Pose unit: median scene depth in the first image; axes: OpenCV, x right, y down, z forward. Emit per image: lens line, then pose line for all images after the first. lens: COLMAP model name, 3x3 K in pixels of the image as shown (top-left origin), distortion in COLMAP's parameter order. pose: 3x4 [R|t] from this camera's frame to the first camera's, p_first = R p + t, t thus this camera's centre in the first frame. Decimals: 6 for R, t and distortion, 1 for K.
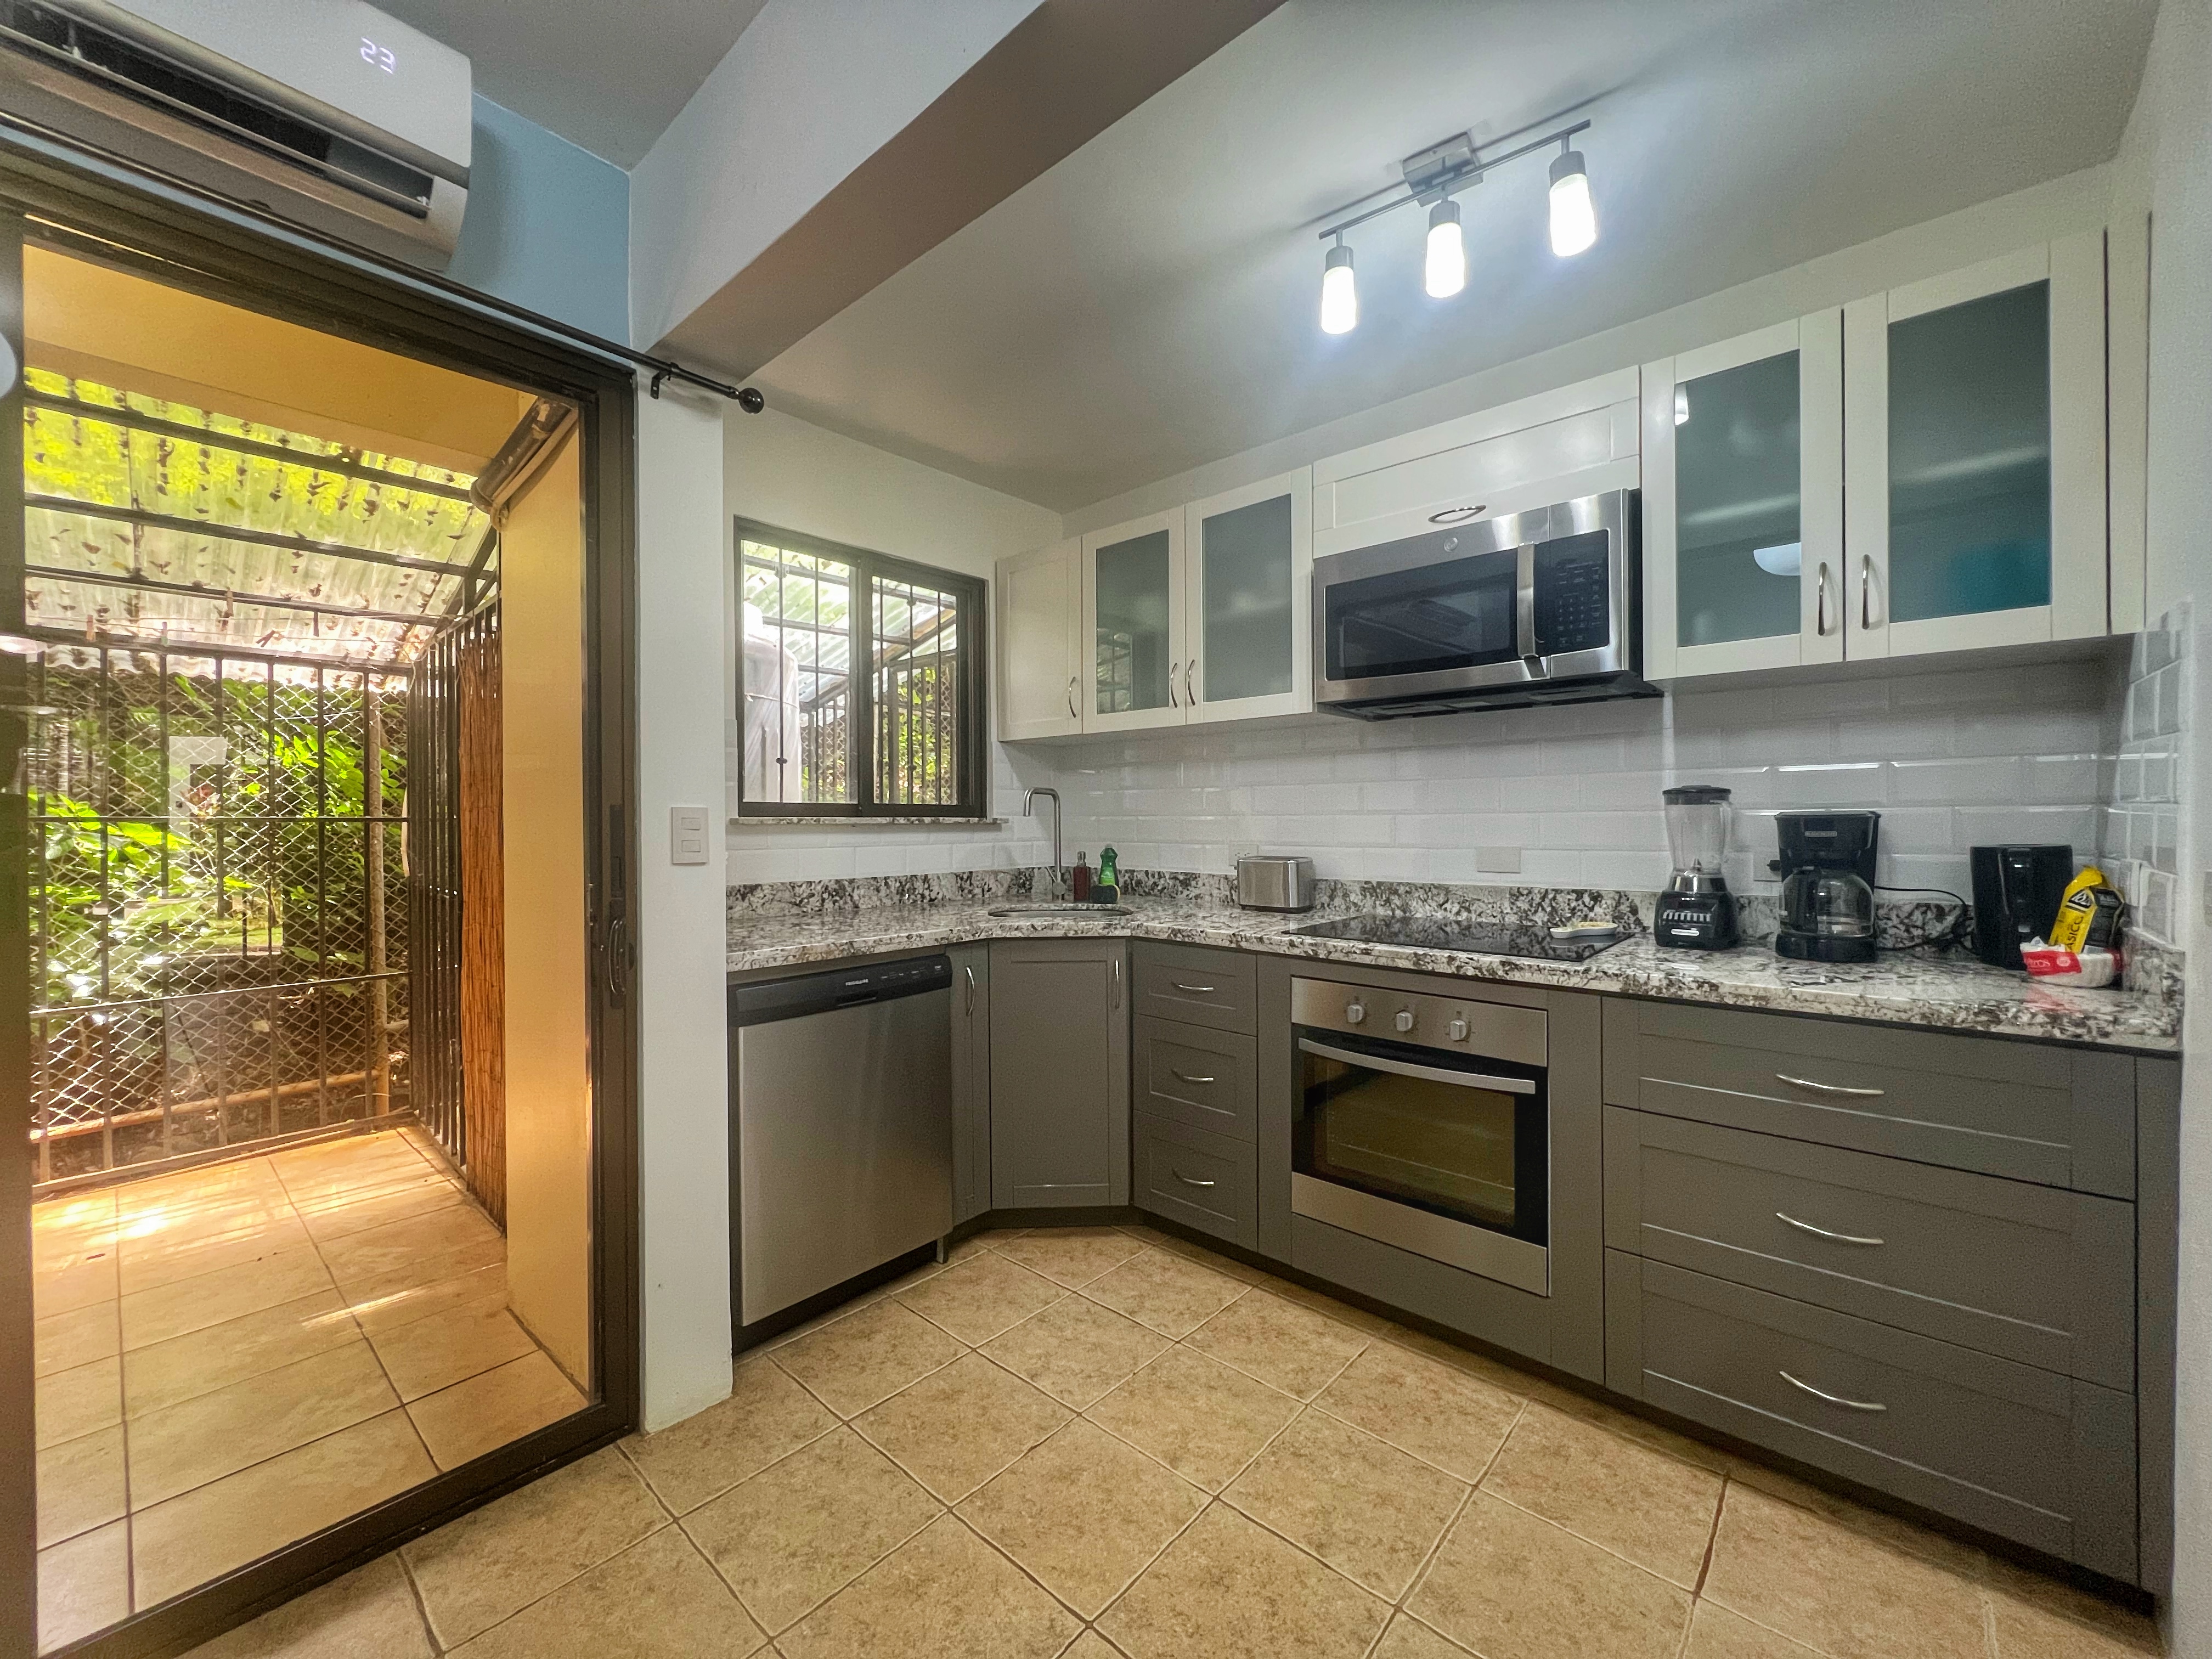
lens RADIAL K [[886.1, 0, 1091.4], [0, 886.1, 826.7], [0, 0, 1]] dist [-0.000300, -0.000001]
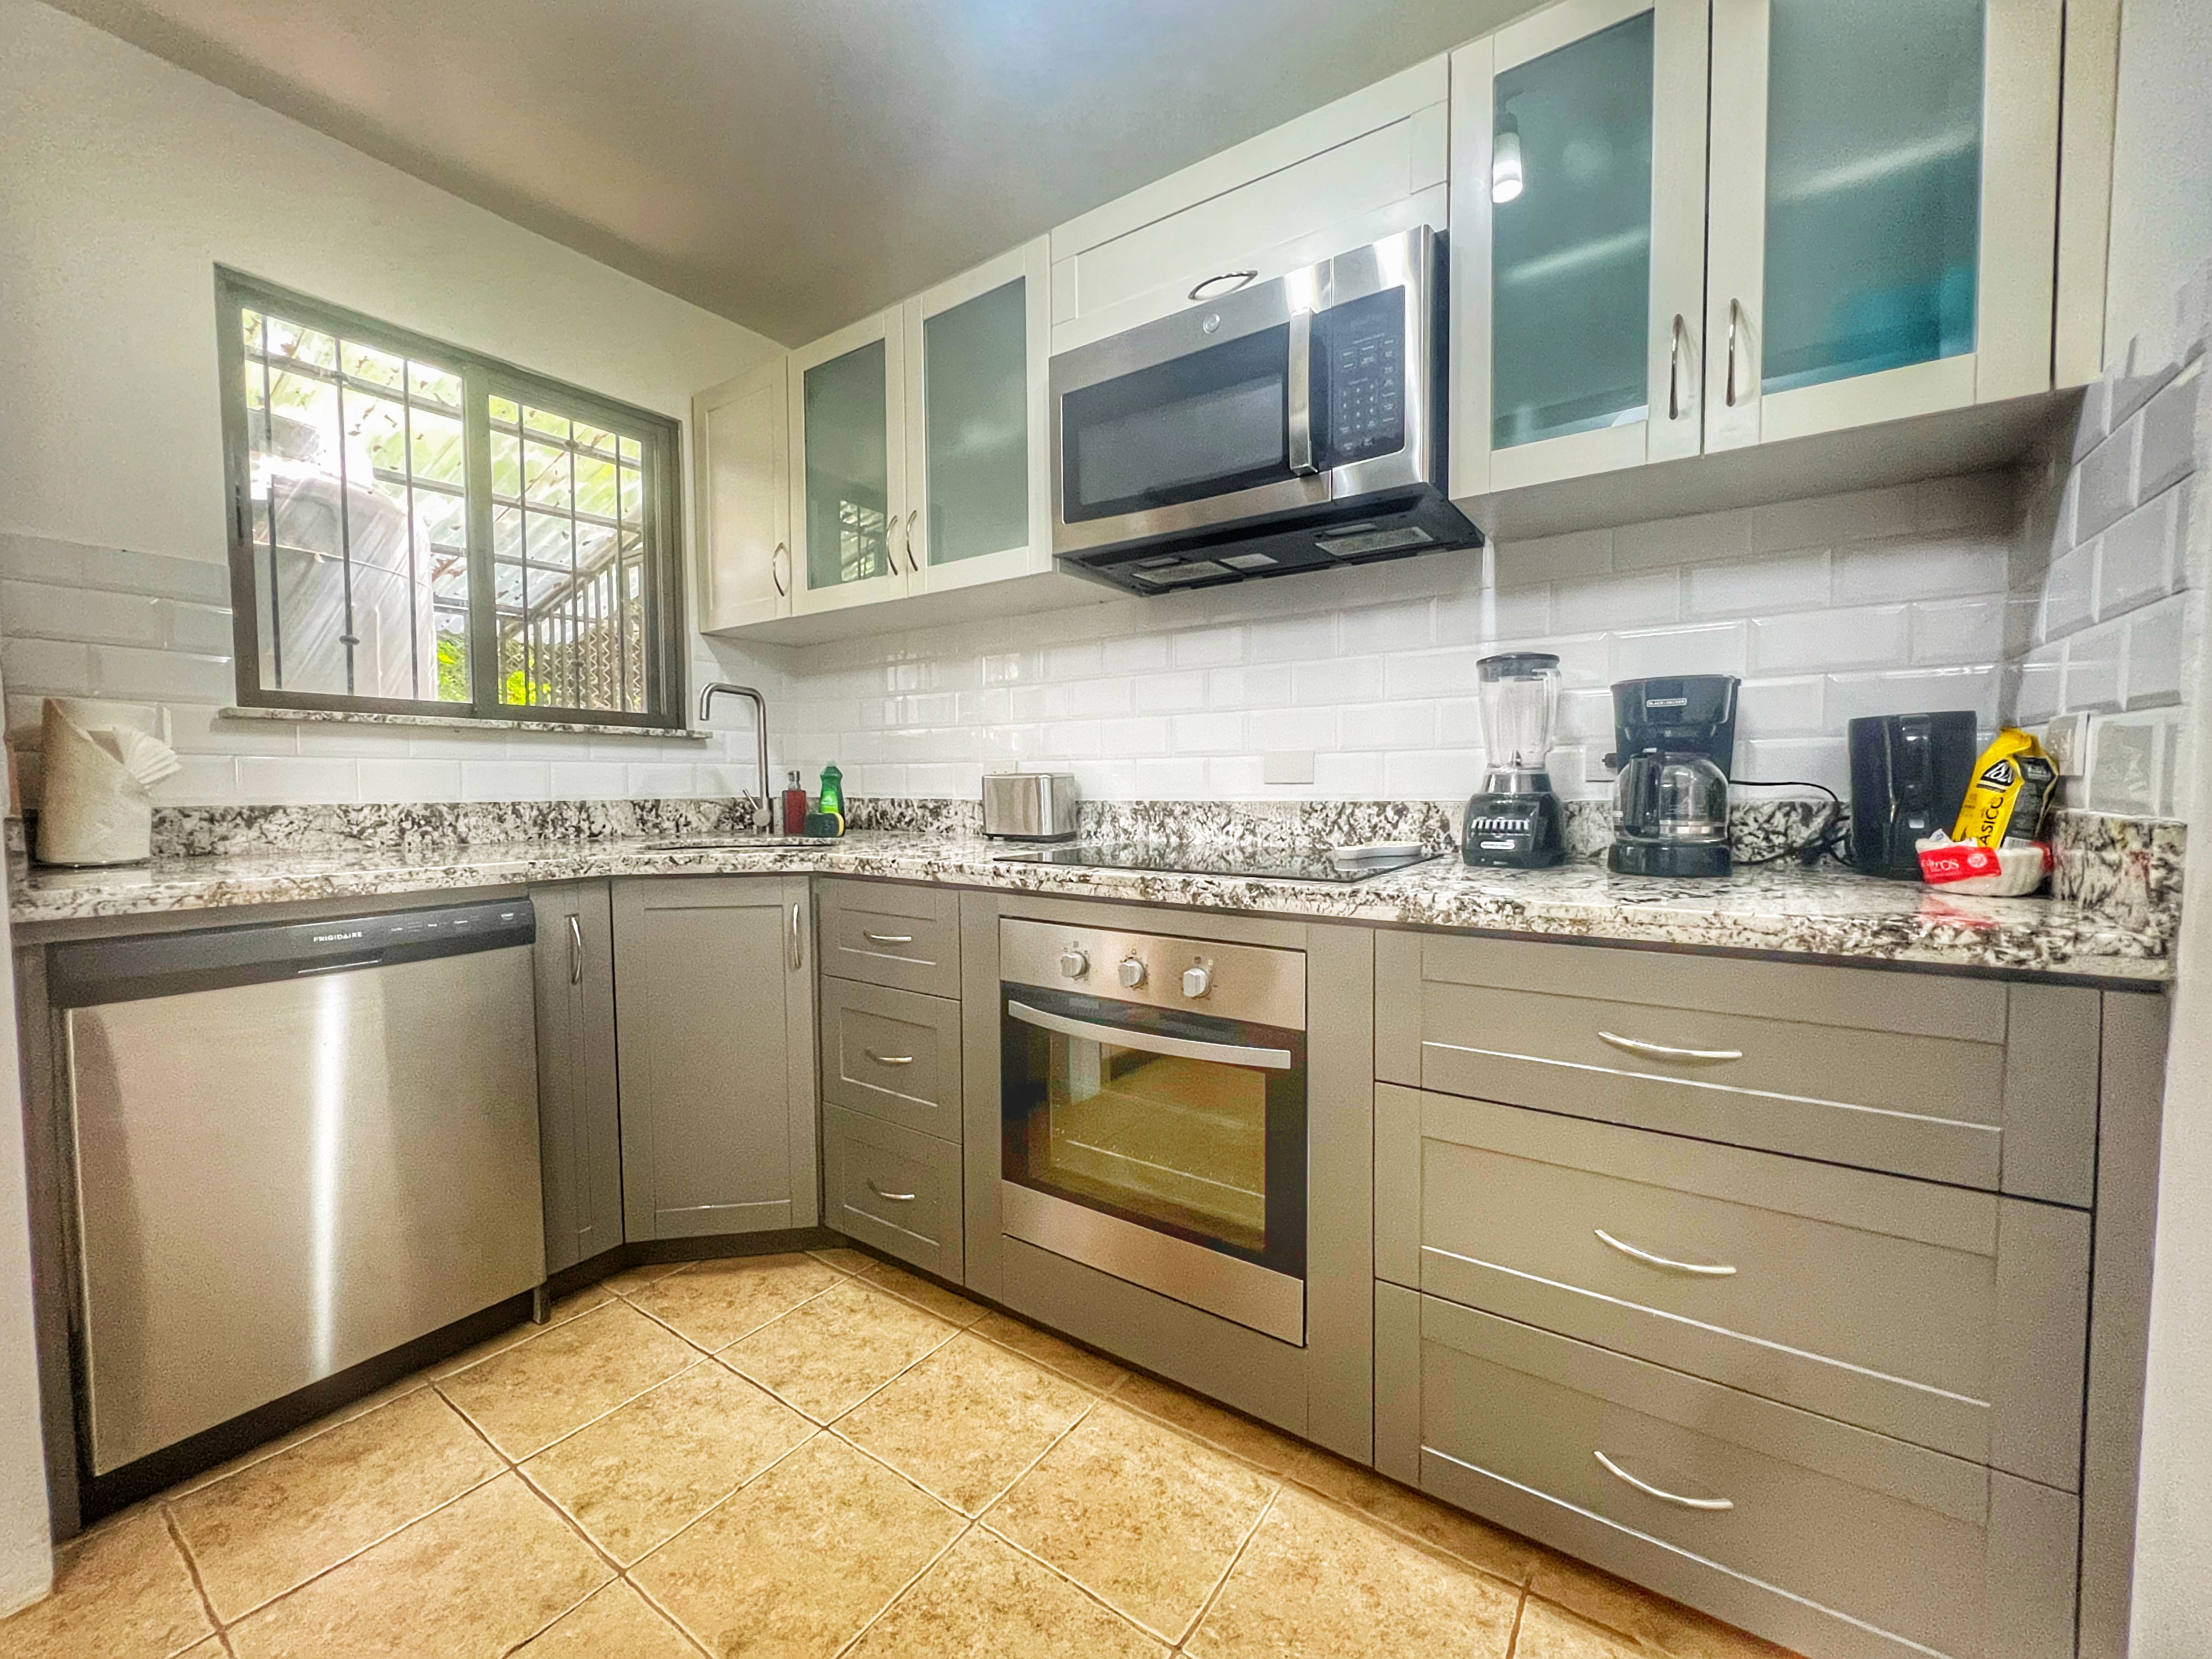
lens RADIAL K [[903.6, 0, 1090.3], [0, 903.6, 826.3], [0, 0, 1]] dist [-0.002181, 0.000146]
pose [[0.992733, -0.006076, 0.120184, 0.207435], [0.001475, 0.999264, 0.038338, 0.064269], [-0.120328, -0.037882, 0.992011, 0.249717]]
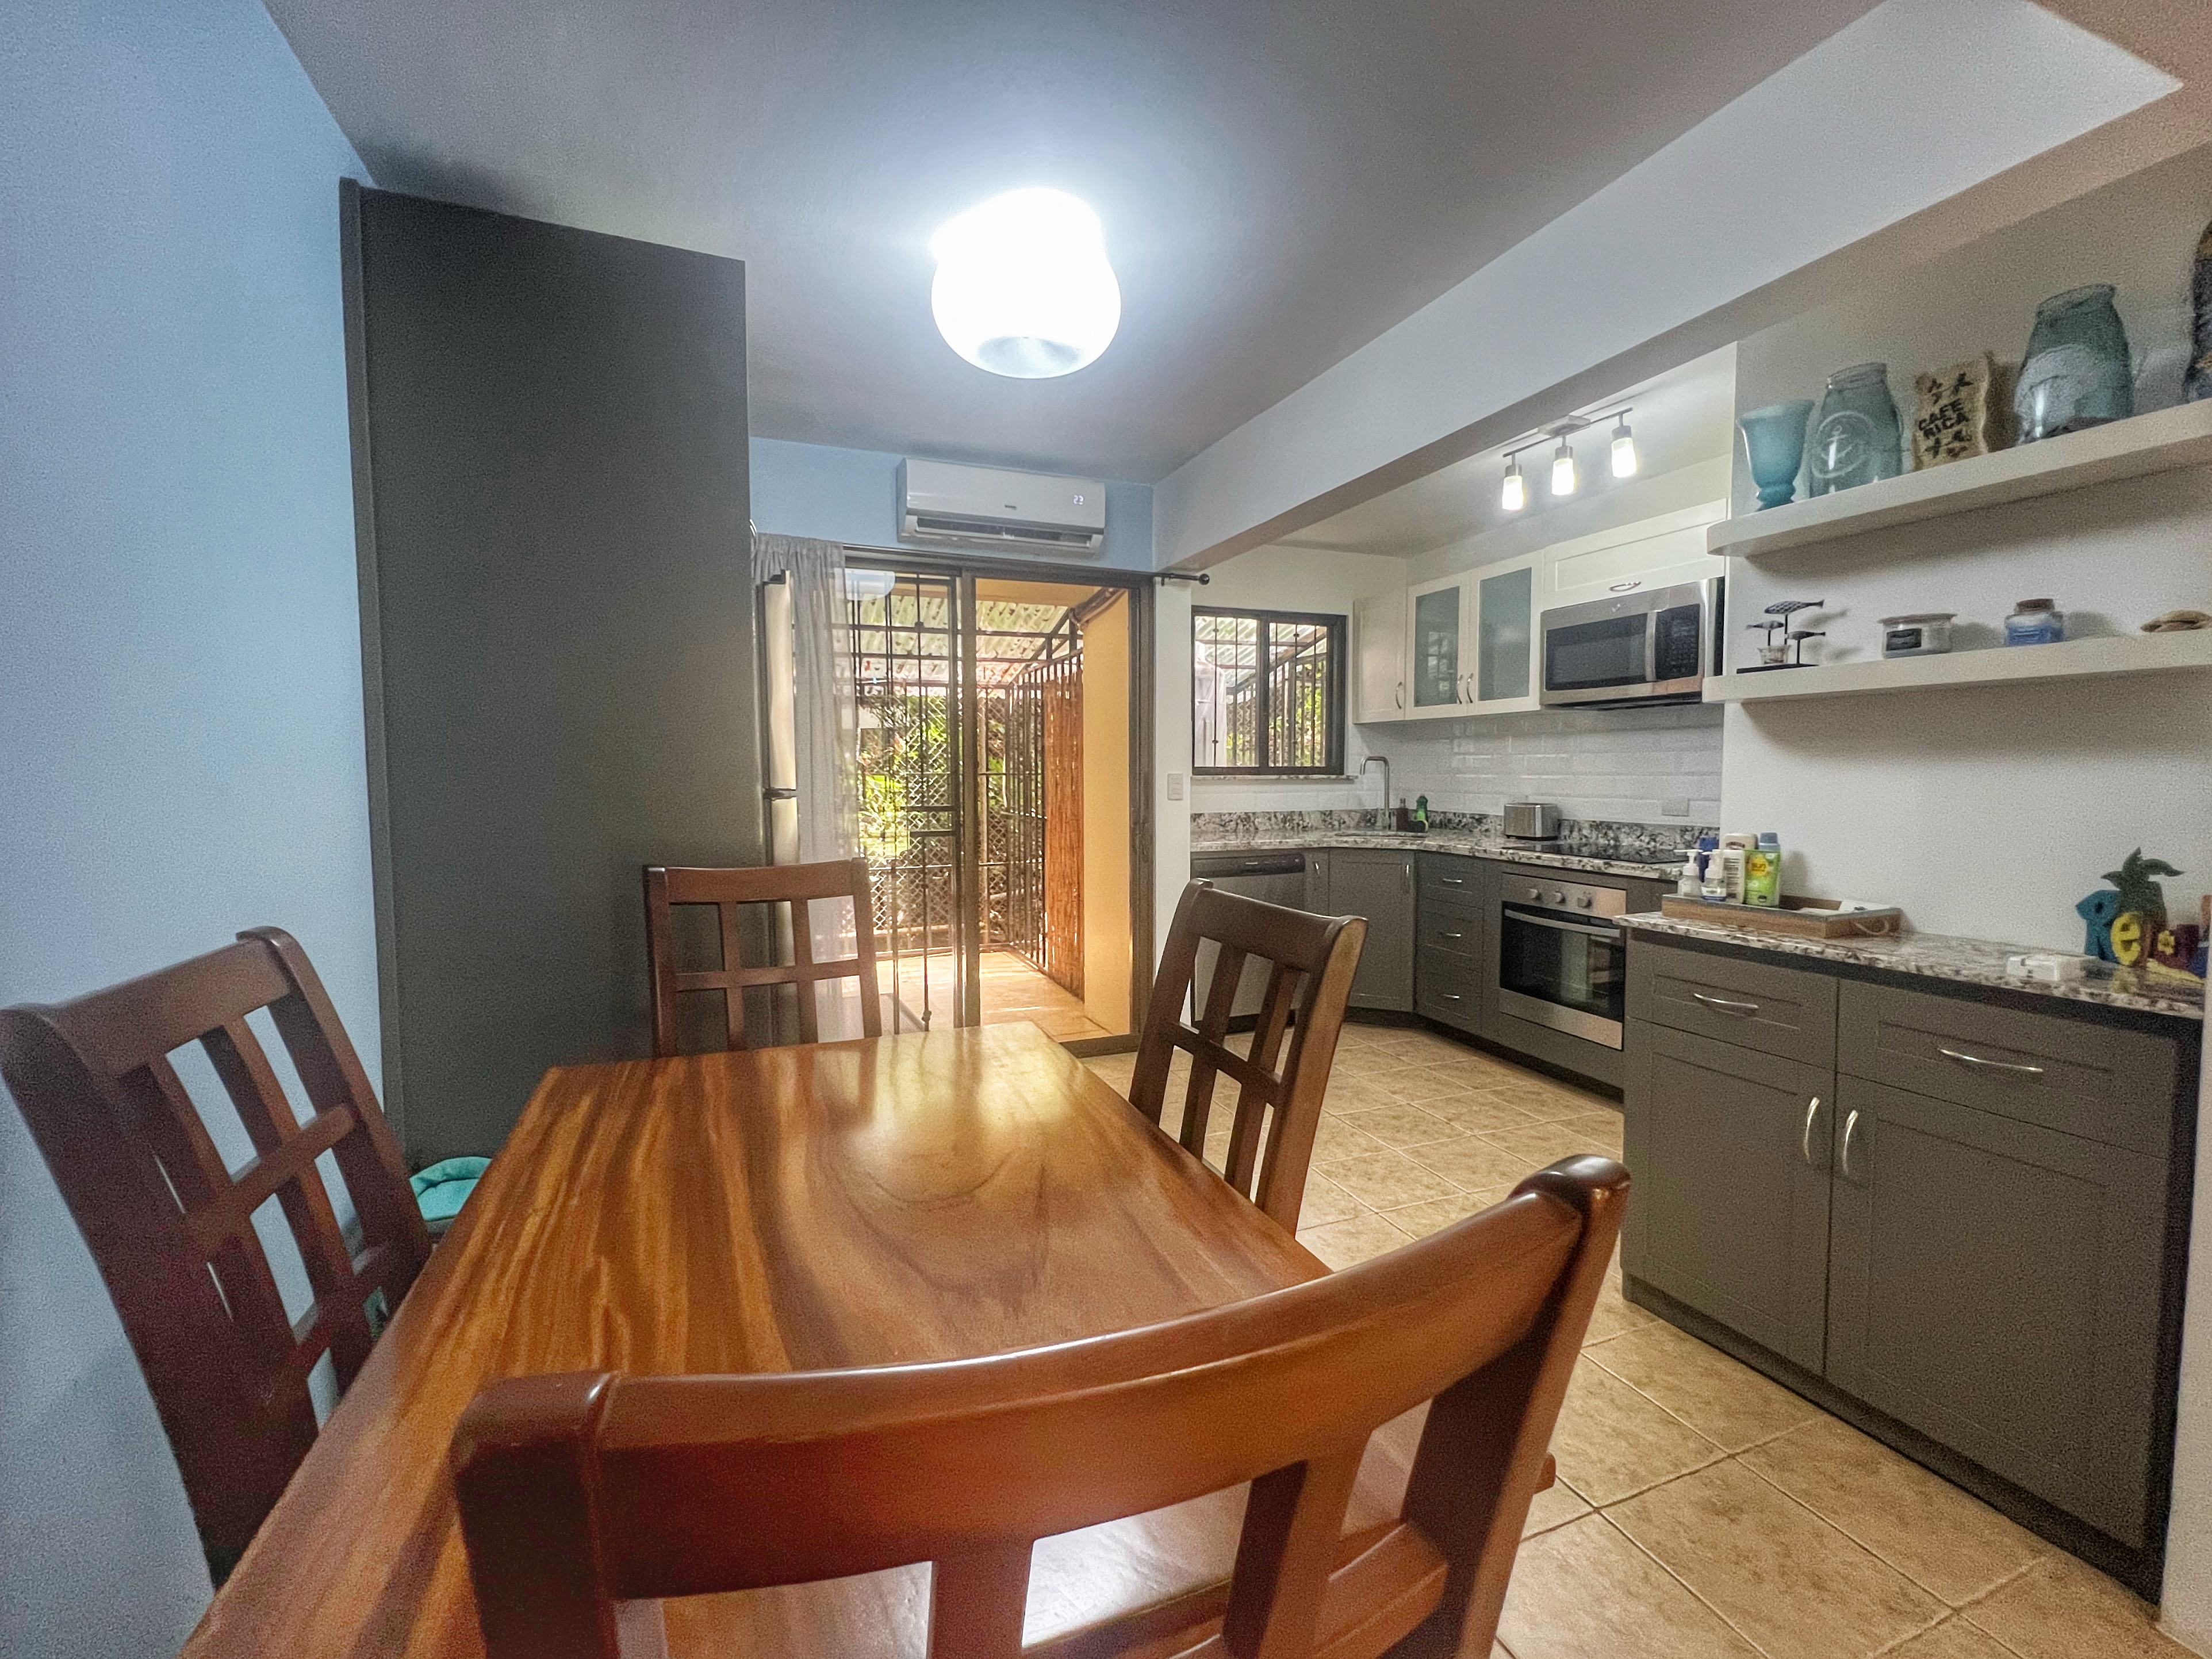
lens RADIAL K [[924.8, 0, 1096.5], [0, 924.8, 829.8], [0, 0, 1]] dist [-0.001664, -0.000104]
pose [[0.895787, 0.030238, -0.443454, 0.305656], [-0.003412, 0.998122, 0.061166, -0.017305], [0.444470, -0.053279, 0.894208, -0.894560]]
